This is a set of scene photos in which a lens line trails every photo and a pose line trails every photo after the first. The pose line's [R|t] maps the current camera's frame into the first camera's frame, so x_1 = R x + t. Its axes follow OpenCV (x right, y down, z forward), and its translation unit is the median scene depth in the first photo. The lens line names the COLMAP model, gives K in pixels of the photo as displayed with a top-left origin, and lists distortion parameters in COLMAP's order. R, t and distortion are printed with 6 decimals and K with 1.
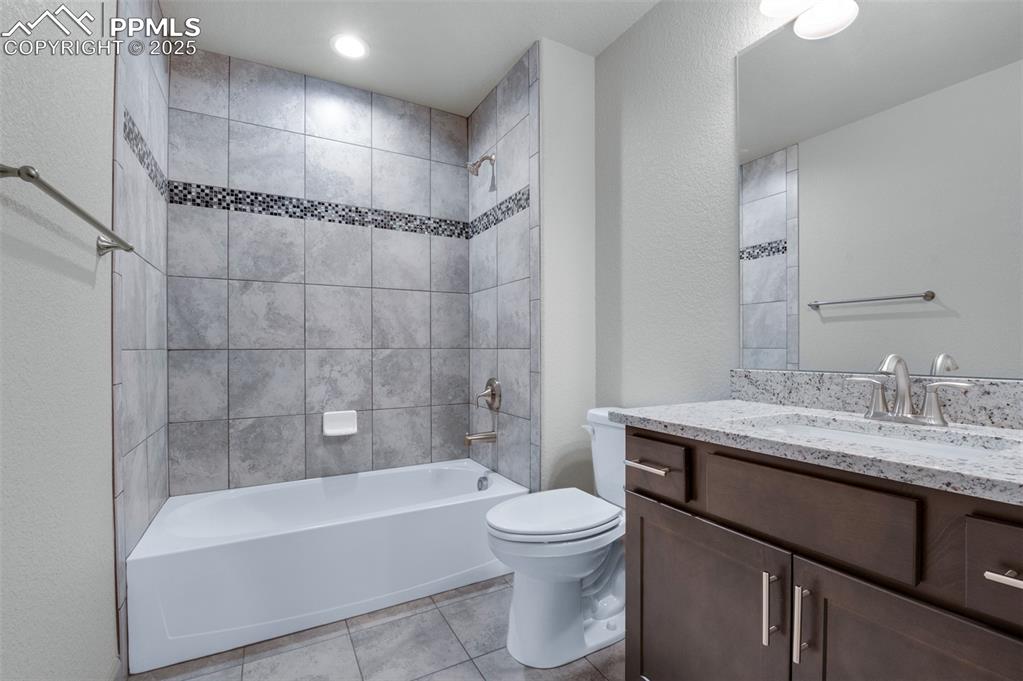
lens RADIAL K [[445.5, 0, 515.6], [0, 445.5, 351.9], [0, 0, 1]] dist [-0.001162, -0.001536]
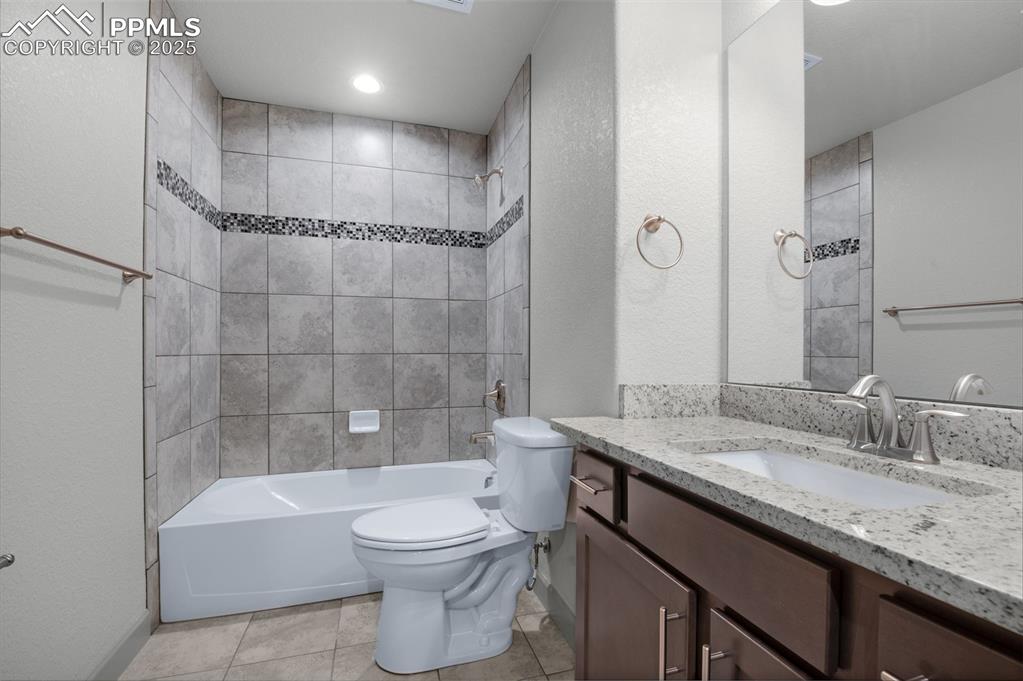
lens RADIAL K [[445.5, 0, 515.6], [0, 445.5, 351.9], [0, 0, 1]] dist [-0.001162, -0.001536]
pose [[0.979674, 0.015650, -0.199986, 0.212174], [-0.016023, 0.999872, -0.000250, -0.020975], [0.199956, 0.003449, 0.979799, -0.004929]]
